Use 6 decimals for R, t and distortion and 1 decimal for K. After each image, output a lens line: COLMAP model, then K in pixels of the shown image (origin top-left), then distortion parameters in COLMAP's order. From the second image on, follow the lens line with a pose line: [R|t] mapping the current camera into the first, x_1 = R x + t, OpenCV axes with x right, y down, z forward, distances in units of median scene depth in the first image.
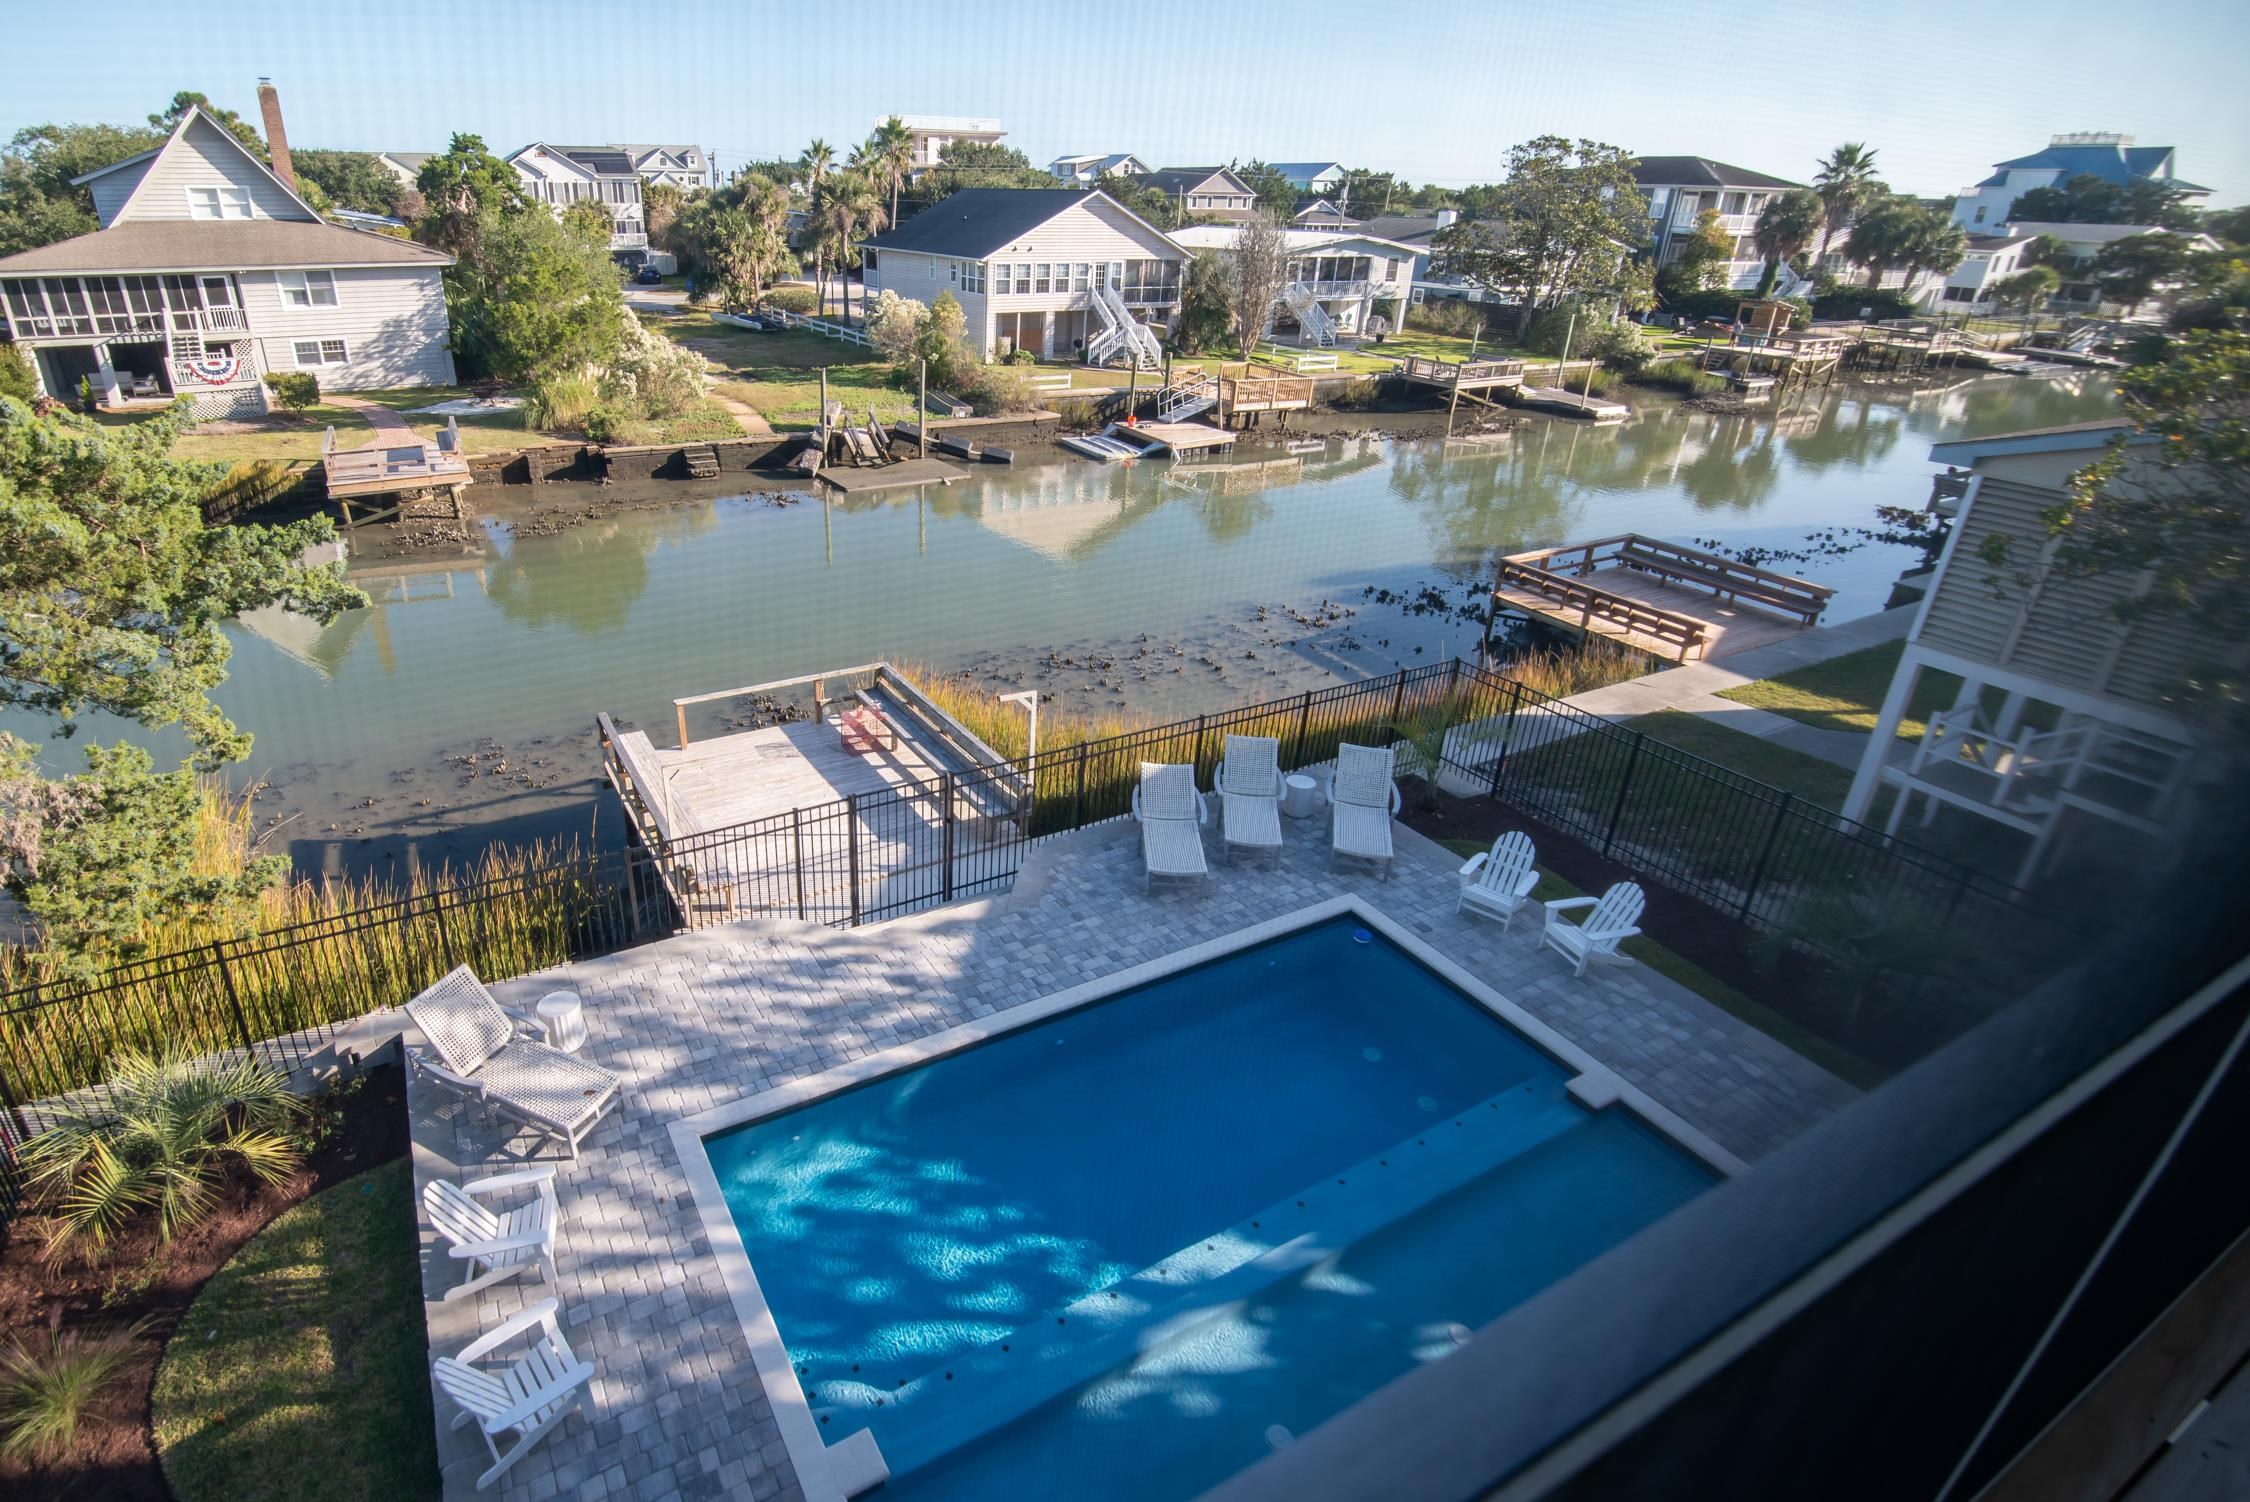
lens RADIAL K [[1268.0, 0, 1125.0], [0, 1268.0, 751.0], [0, 0, 1]] dist [-0.001148, -0.001769]
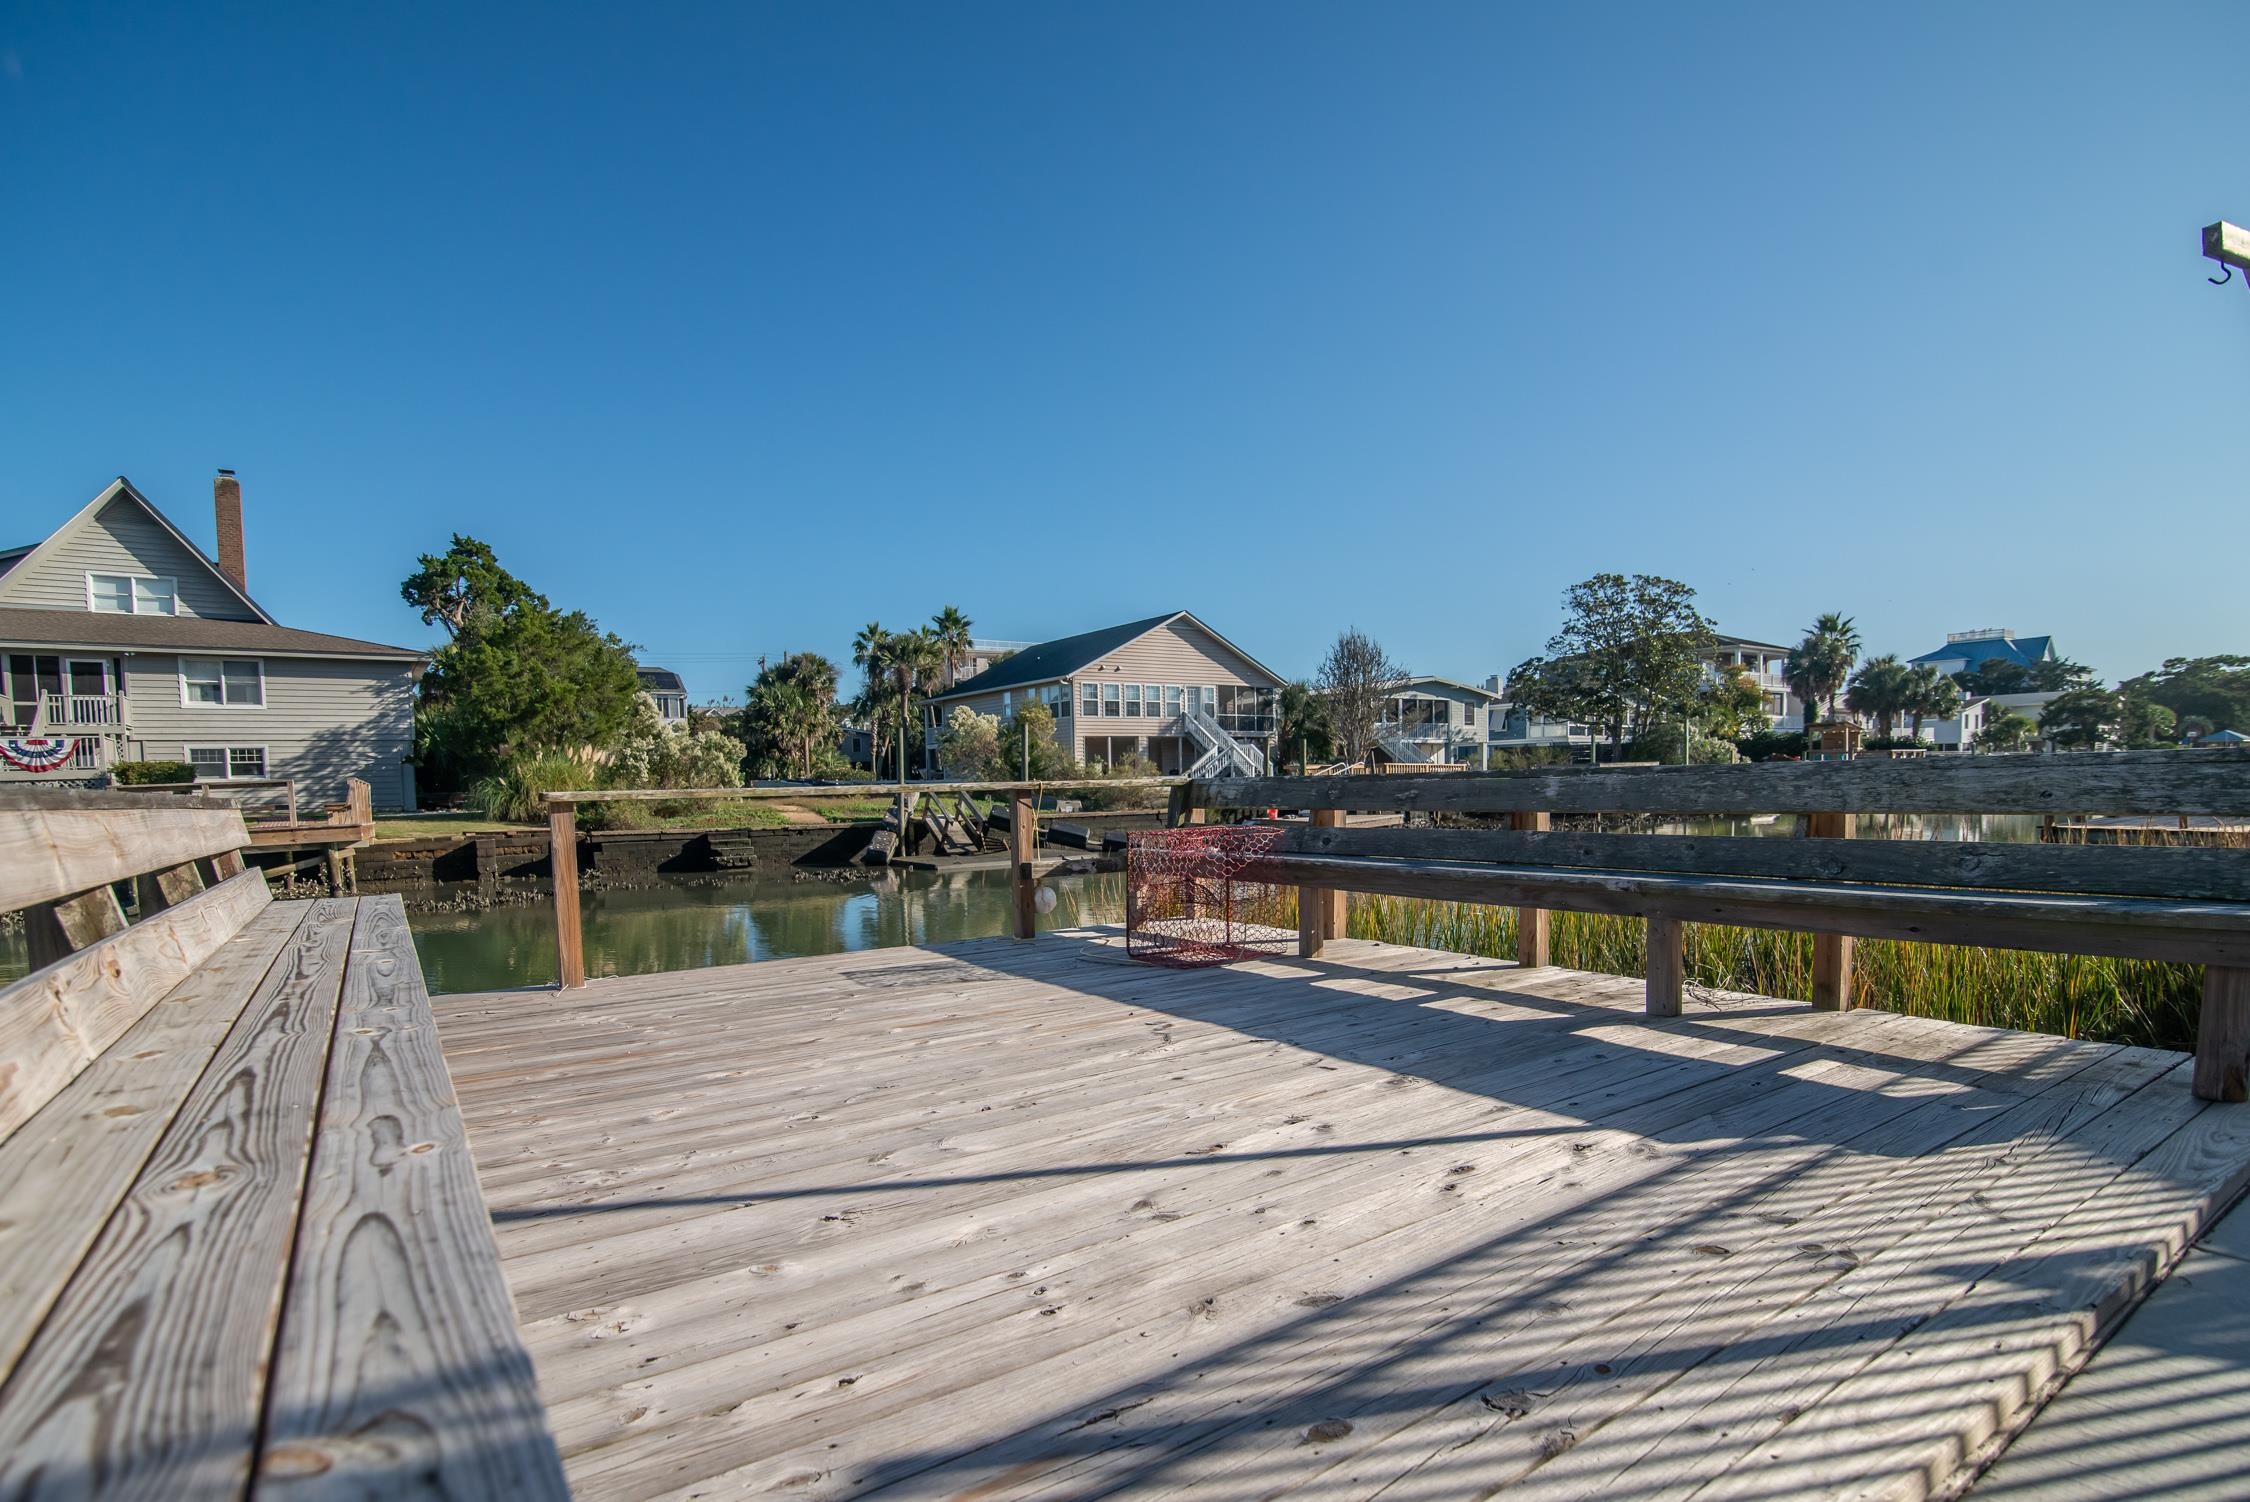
lens RADIAL K [[1063.1, 0, 1122.7], [0, 1063.1, 898.7], [0, 0, 1]] dist [-0.018360, 0.000817]
pose [[0.995242, -0.090600, 0.035854, -0.110680], [0.097426, 0.919931, -0.379784, 0.035849], [0.001425, 0.381470, 0.924380, 0.365332]]
